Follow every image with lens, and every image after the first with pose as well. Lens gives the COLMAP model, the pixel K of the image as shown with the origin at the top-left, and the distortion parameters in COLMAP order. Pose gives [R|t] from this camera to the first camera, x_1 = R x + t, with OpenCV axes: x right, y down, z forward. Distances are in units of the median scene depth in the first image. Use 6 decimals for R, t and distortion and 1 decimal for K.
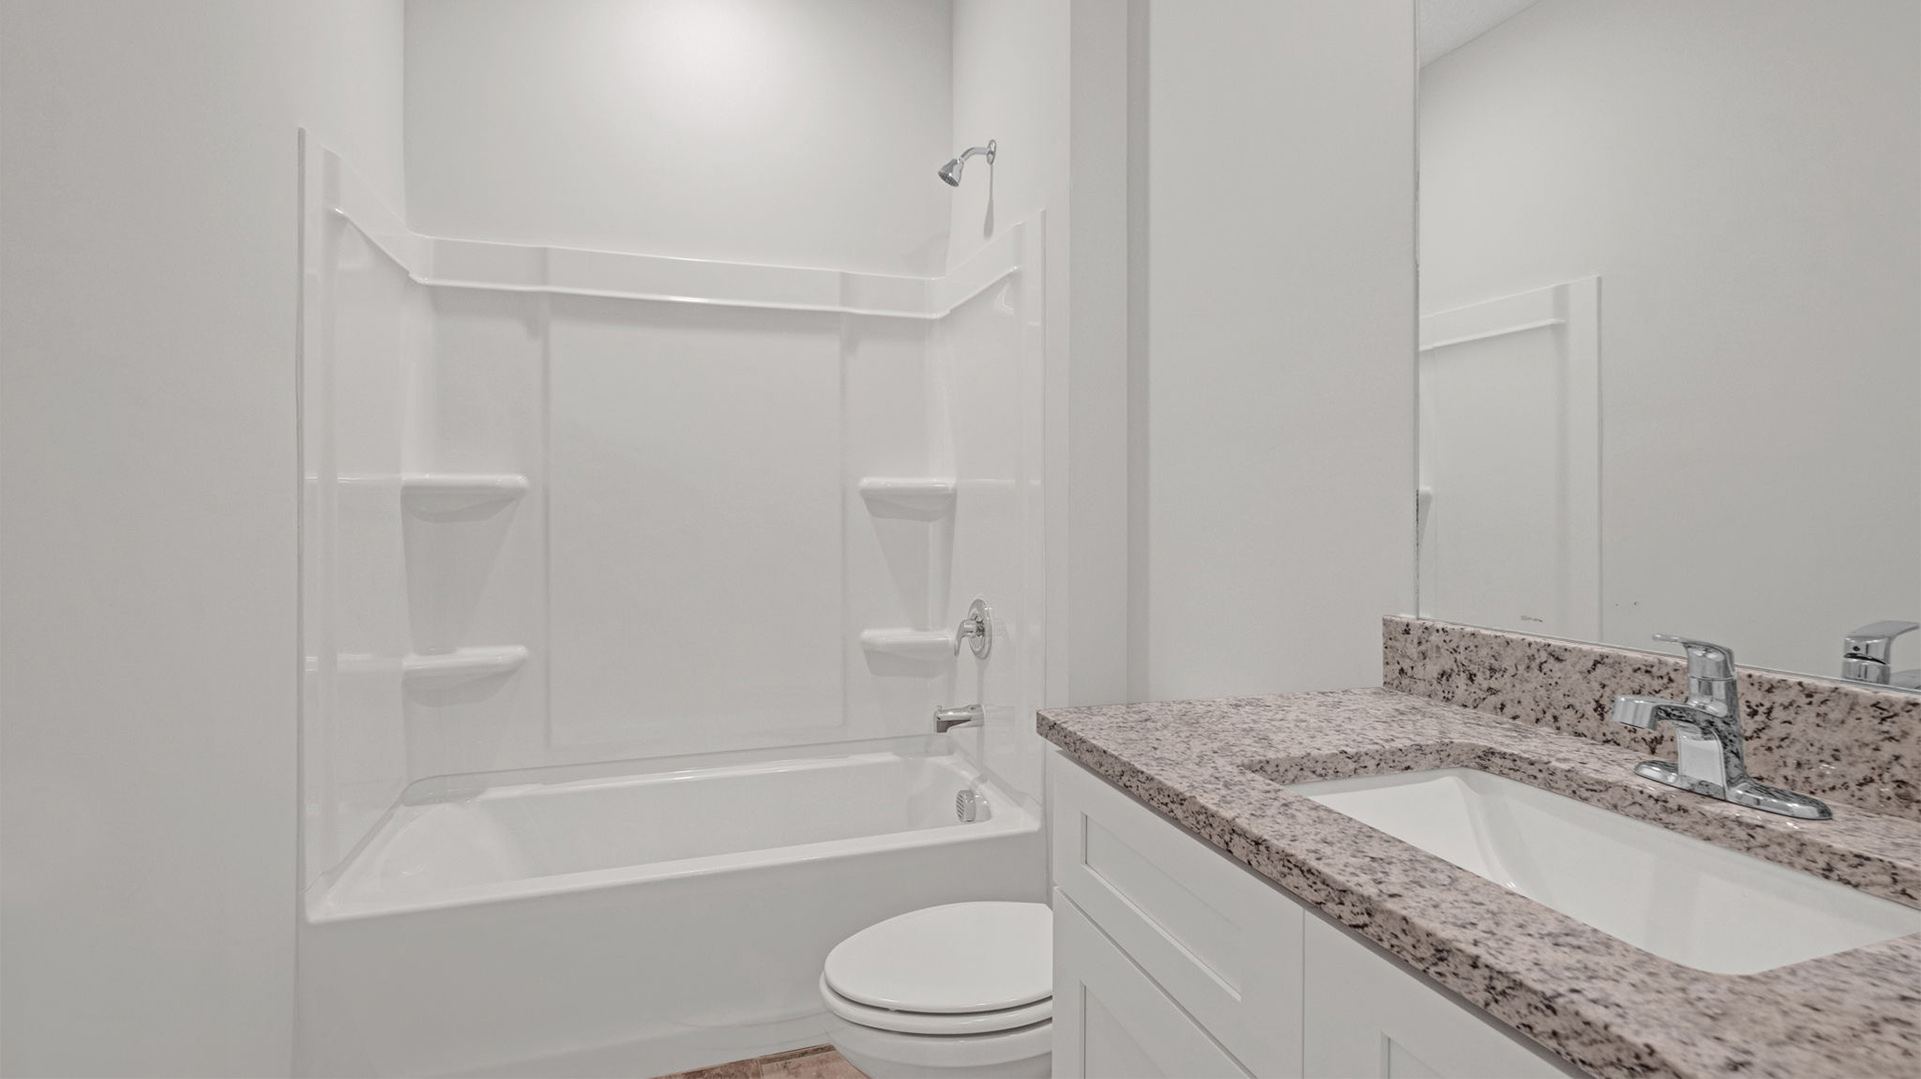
lens RADIAL K [[888.9, 0, 955.8], [0, 888.9, 504.3], [0, 0, 1]] dist [0.004511, -0.005318]
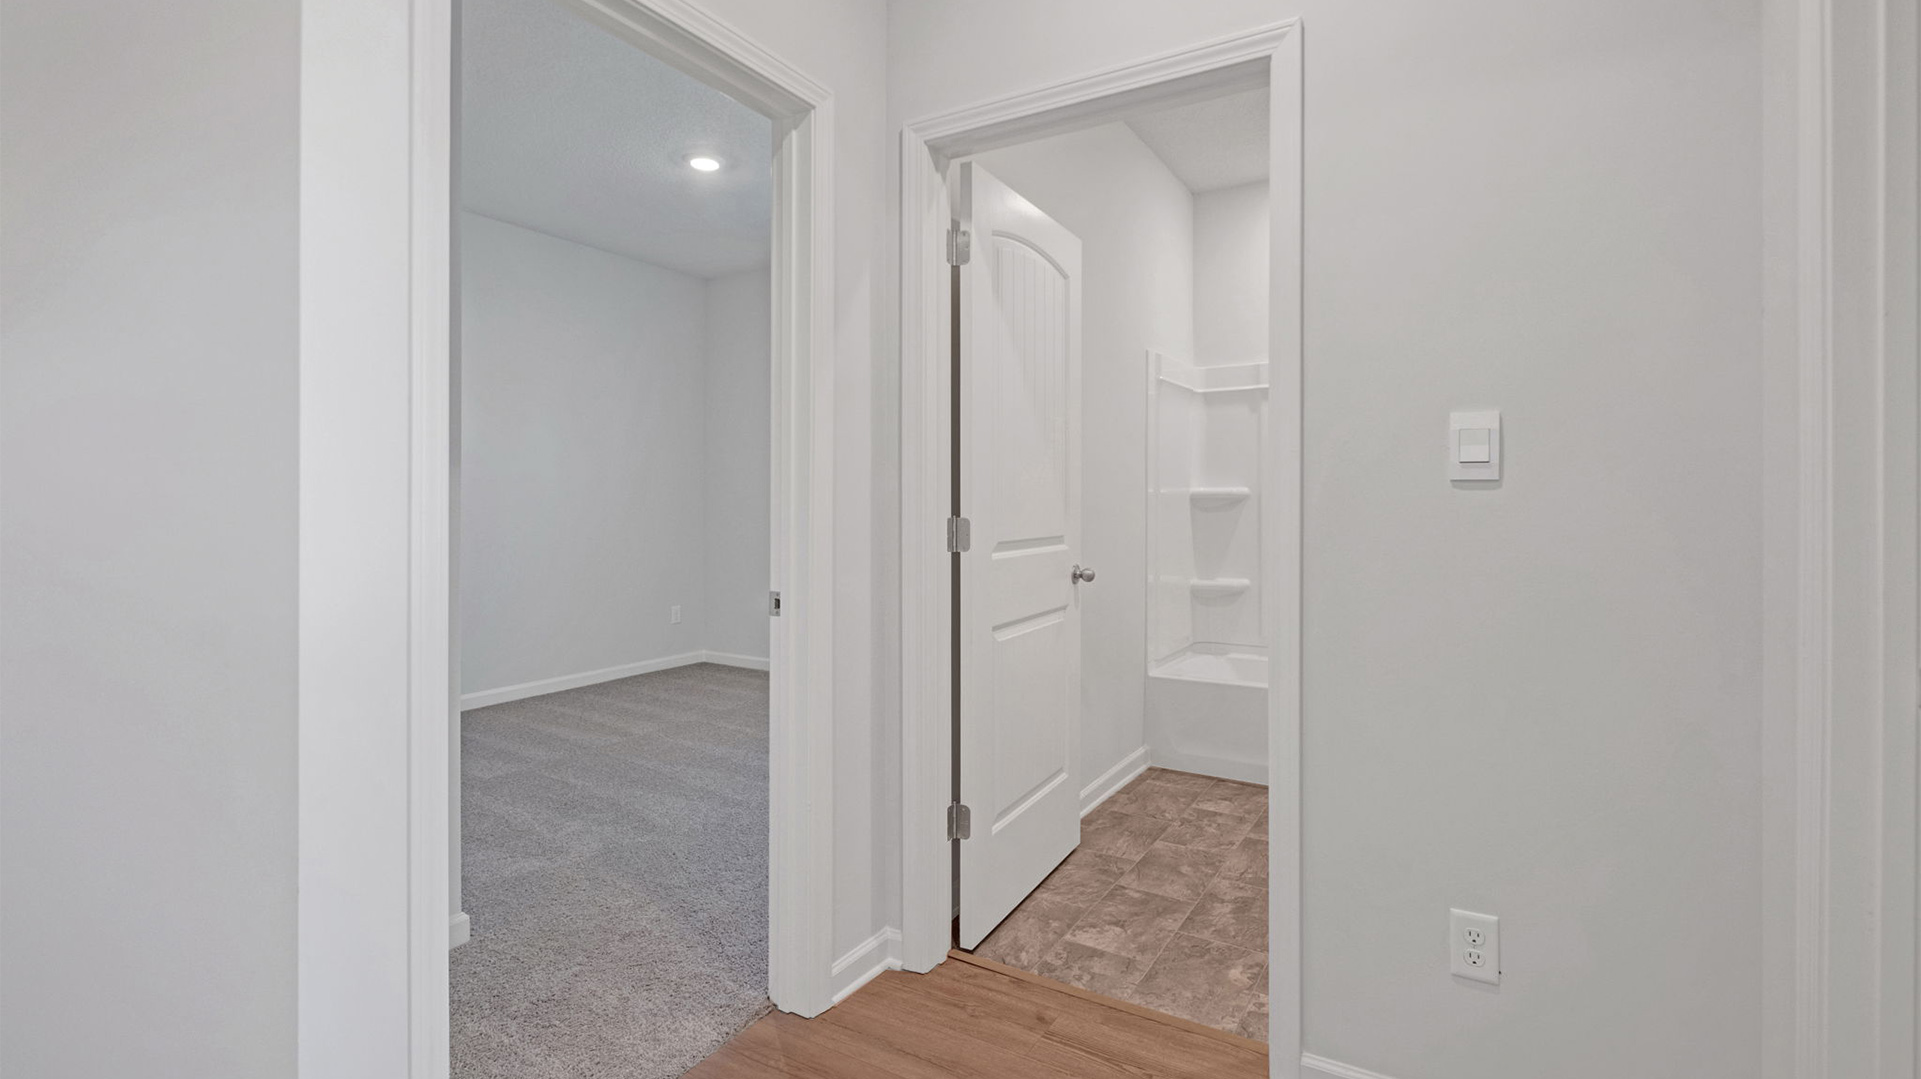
lens RADIAL K [[890.9, 0, 955.4], [0, 890.9, 499.0], [0, 0, 1]] dist [0.010780, -0.008542]
pose [[0.645808, -0.002530, -0.763495, 1.073908], [-0.000983, 0.999991, -0.004145, -0.000316], [0.763499, 0.003428, 0.645800, -1.329207]]
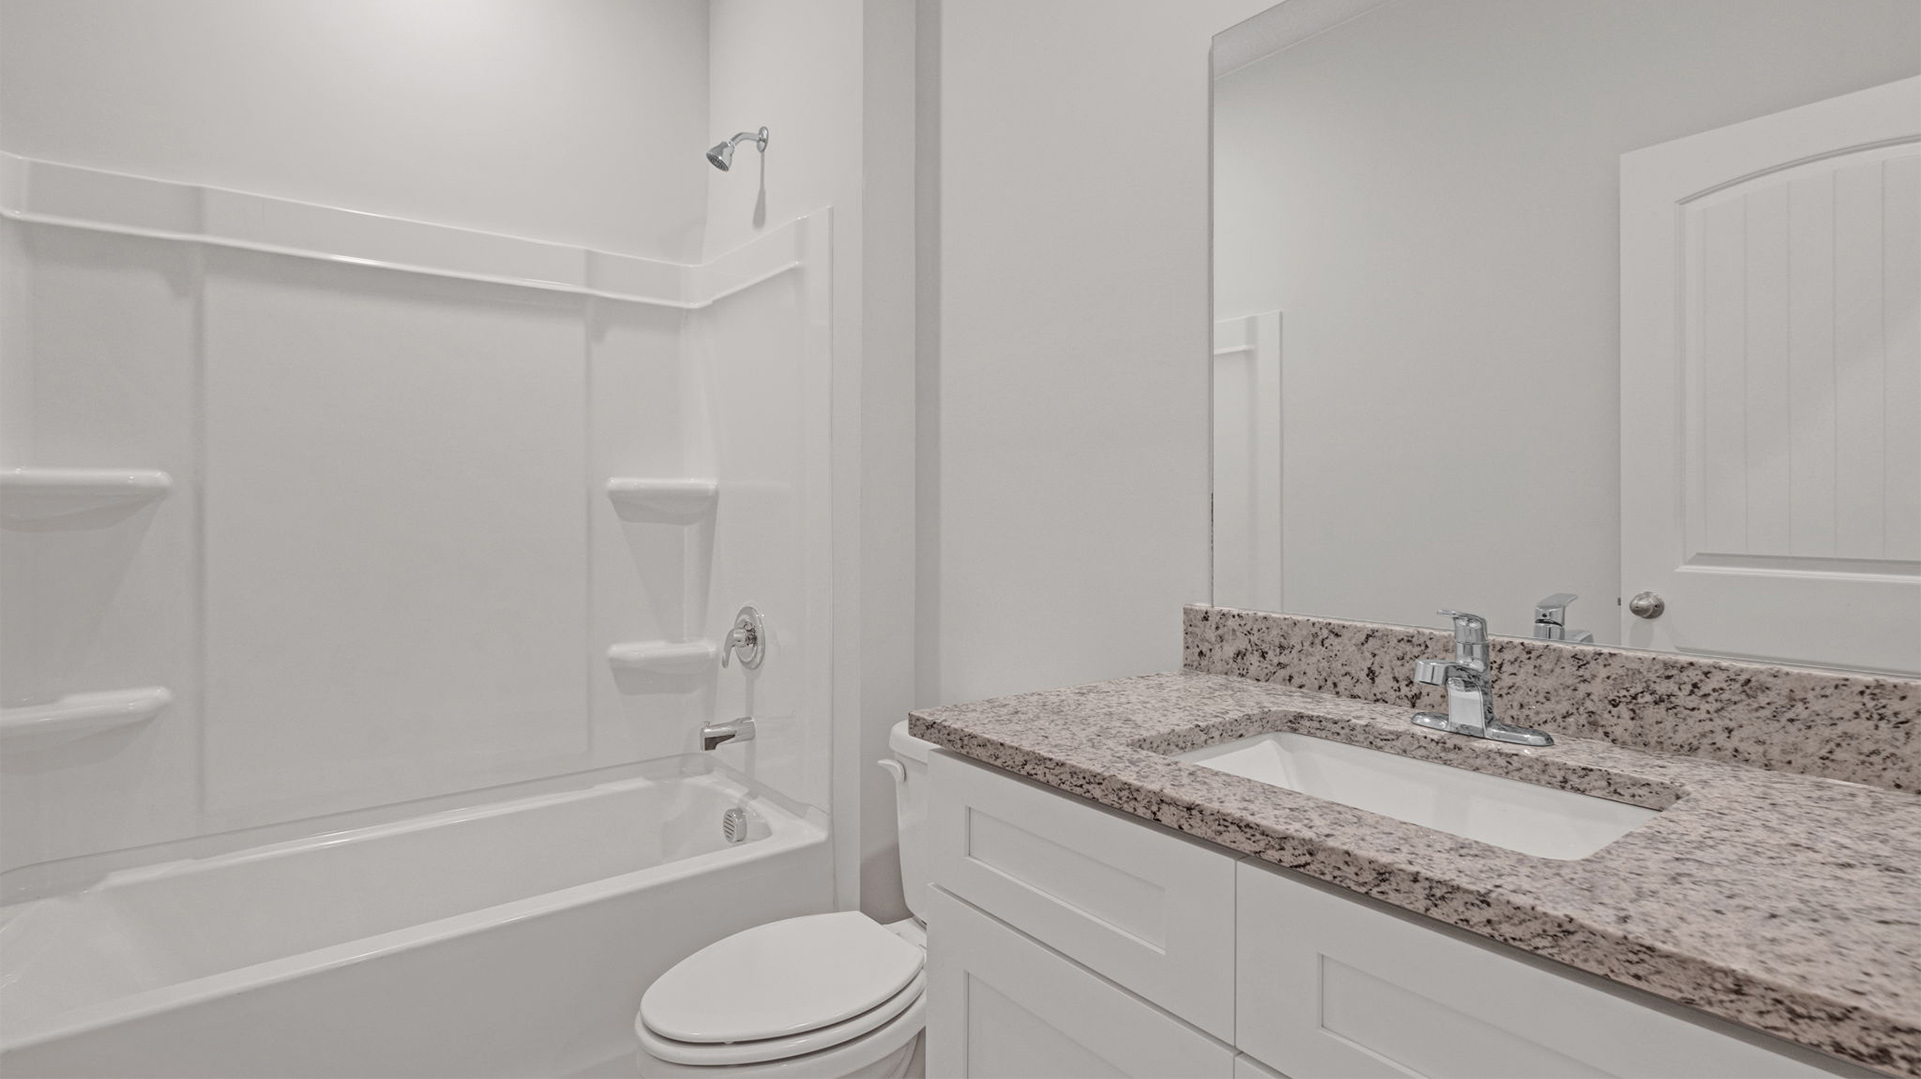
lens RADIAL K [[916.0, 0, 949.7], [0, 916.0, 499.3], [0, 0, 1]] dist [0.014266, -0.012861]
pose [[0.944279, 0.000463, 0.329145, -0.188857], [0.001896, 0.999975, -0.006848, -0.001516], [-0.329140, 0.007091, 0.944255, 0.001041]]
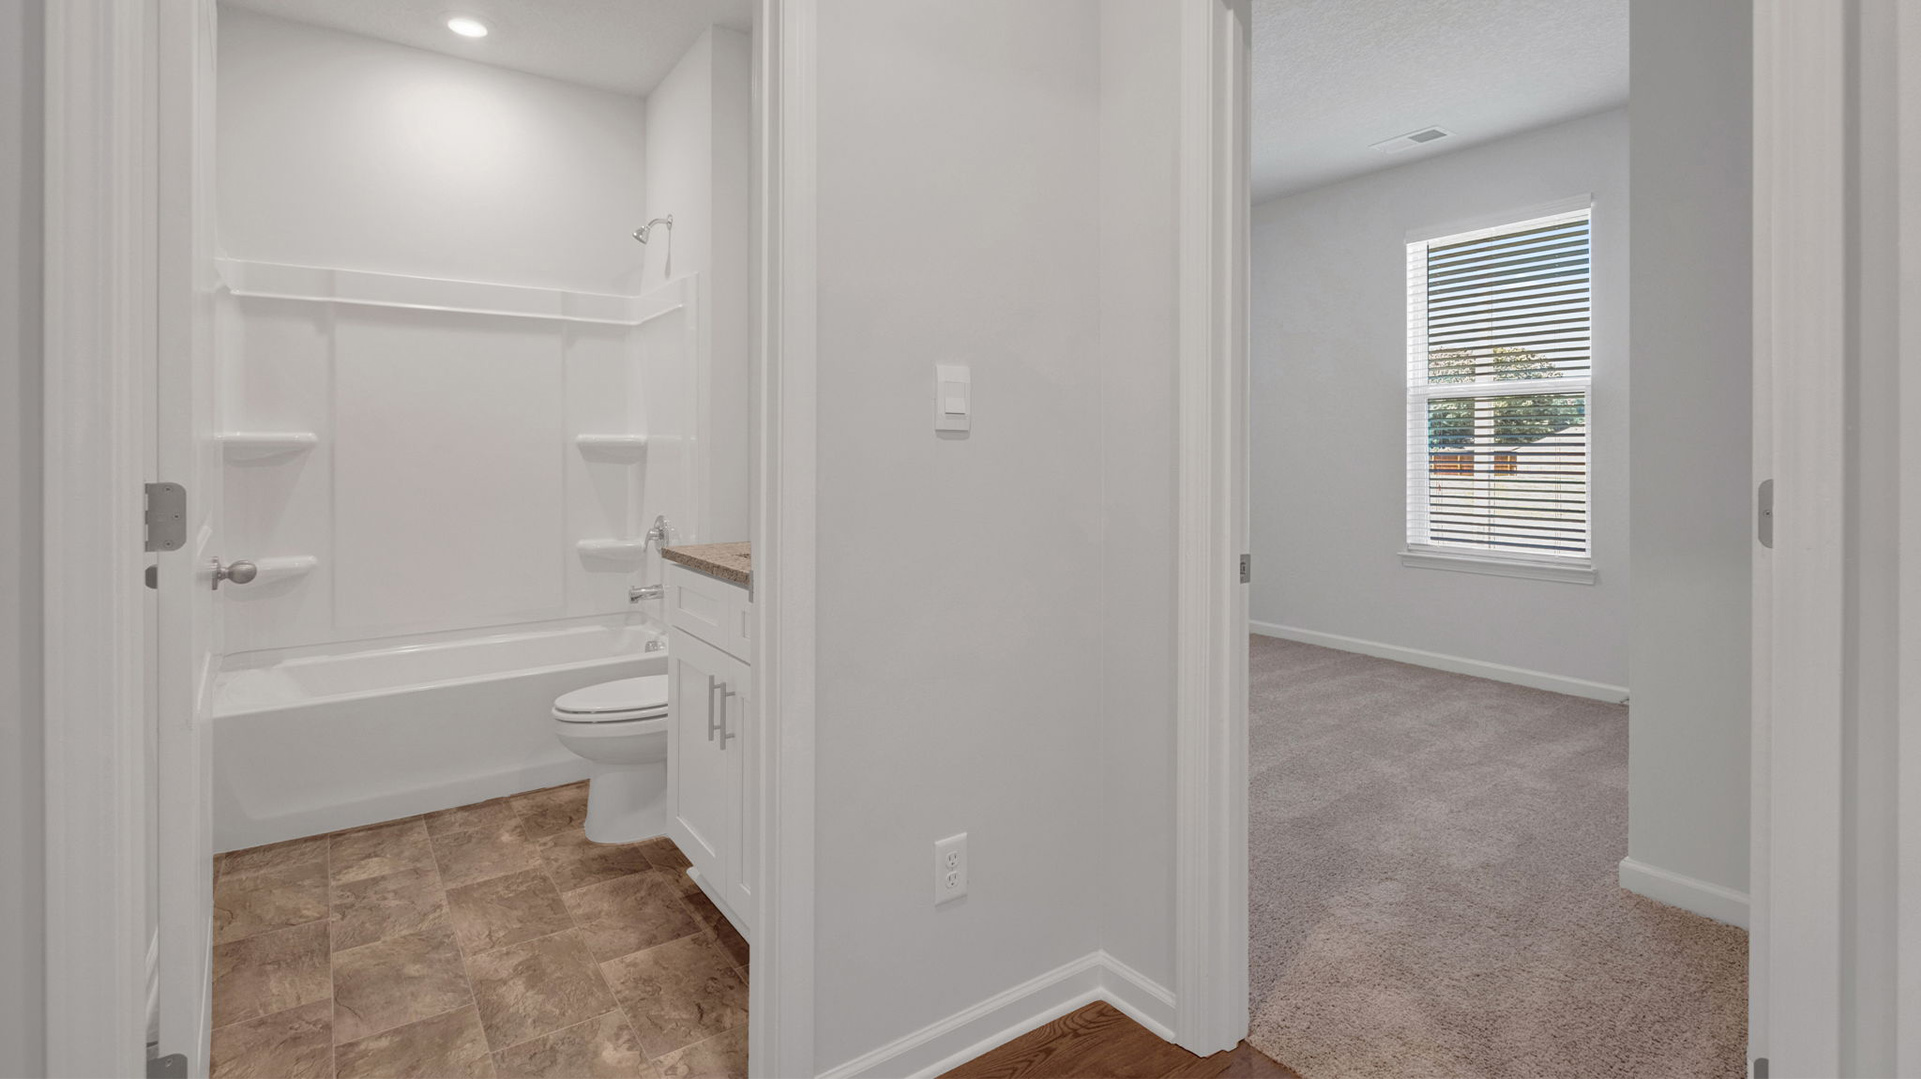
lens RADIAL K [[900.0, 0, 955.4], [0, 900.0, 450.4], [0, 0, 1]] dist [0.011205, -0.008534]
pose [[0.959402, -0.001011, 0.282042, 0.151253], [0.001821, 0.999995, -0.002611, 0.000887], [-0.282038, 0.003018, 0.959399, -1.250394]]
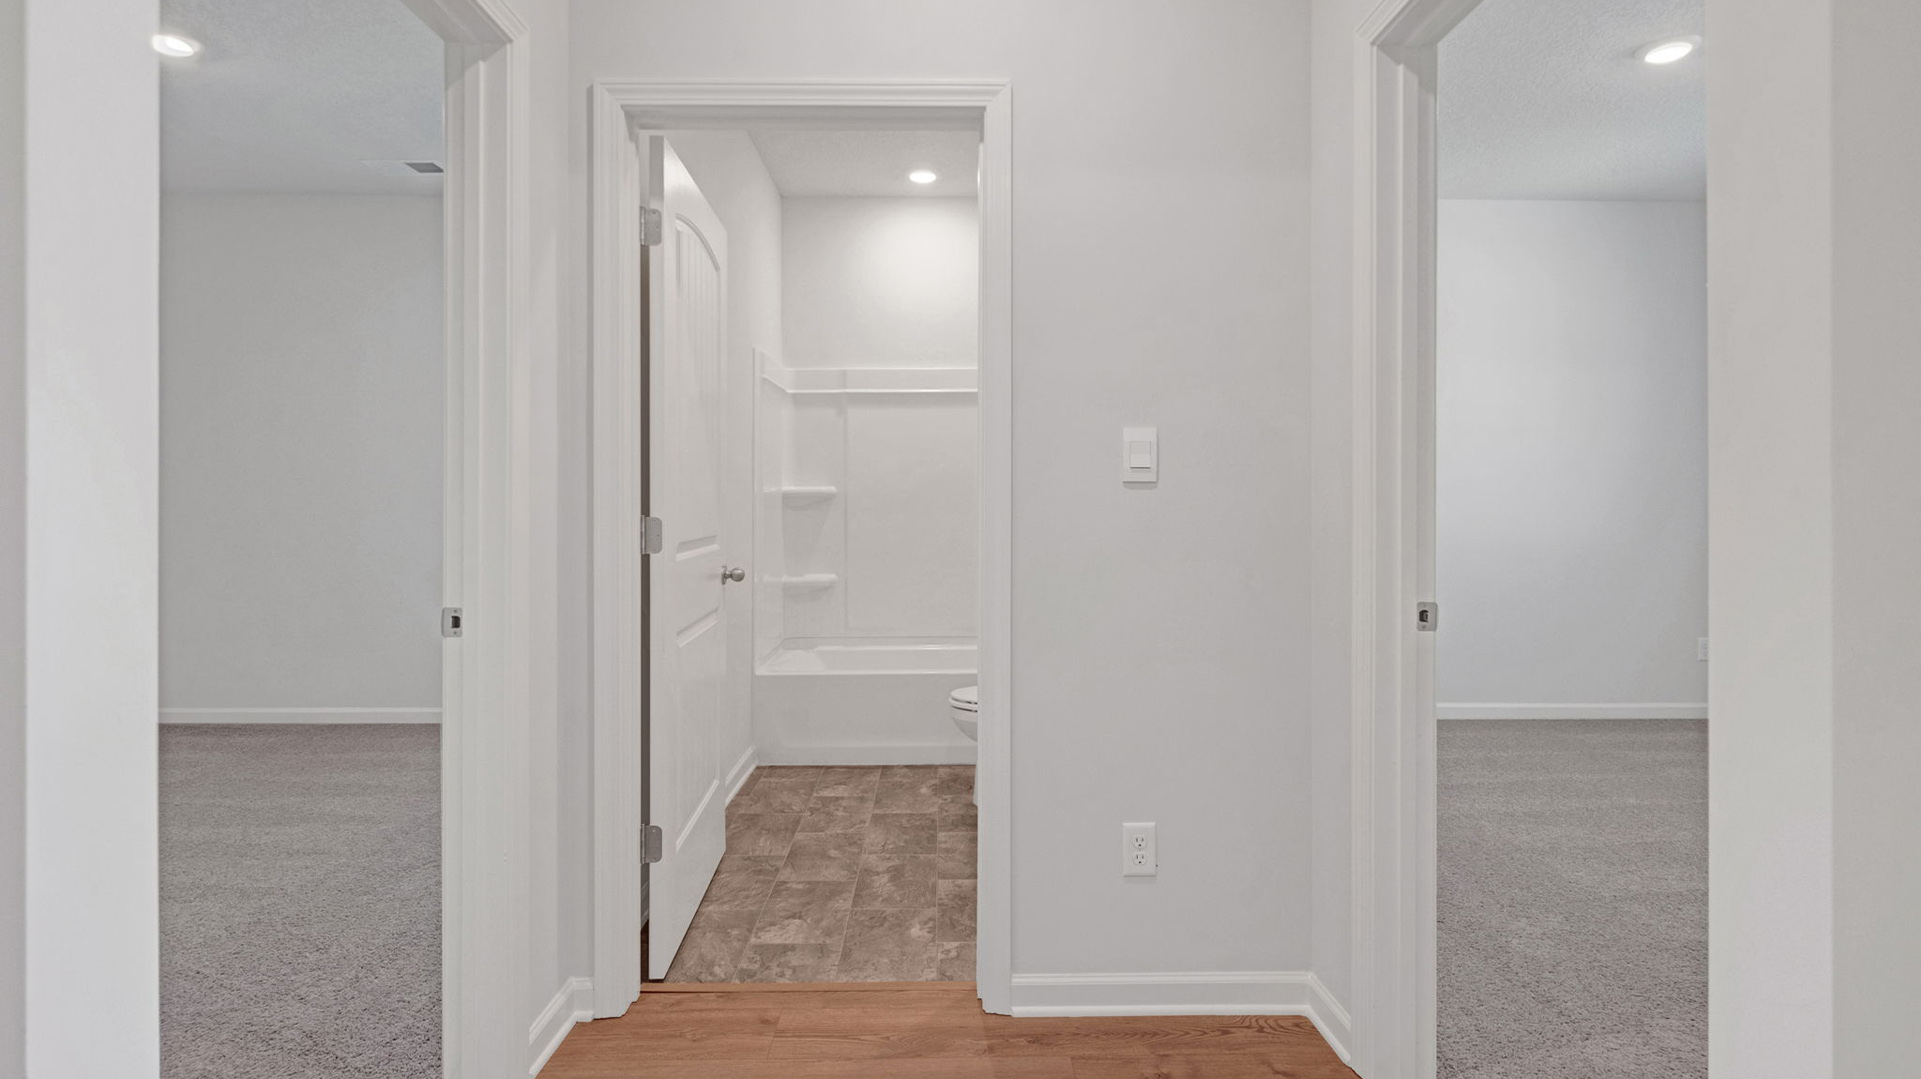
lens RADIAL K [[916.0, 0, 949.7], [0, 916.0, 499.3], [0, 0, 1]] dist [0.014266, -0.012861]
pose [[0.949603, -0.002402, -0.313446, 0.756970], [0.001619, 0.999995, -0.002759, 0.002224], [0.313451, 0.002113, 0.949602, -1.640316]]
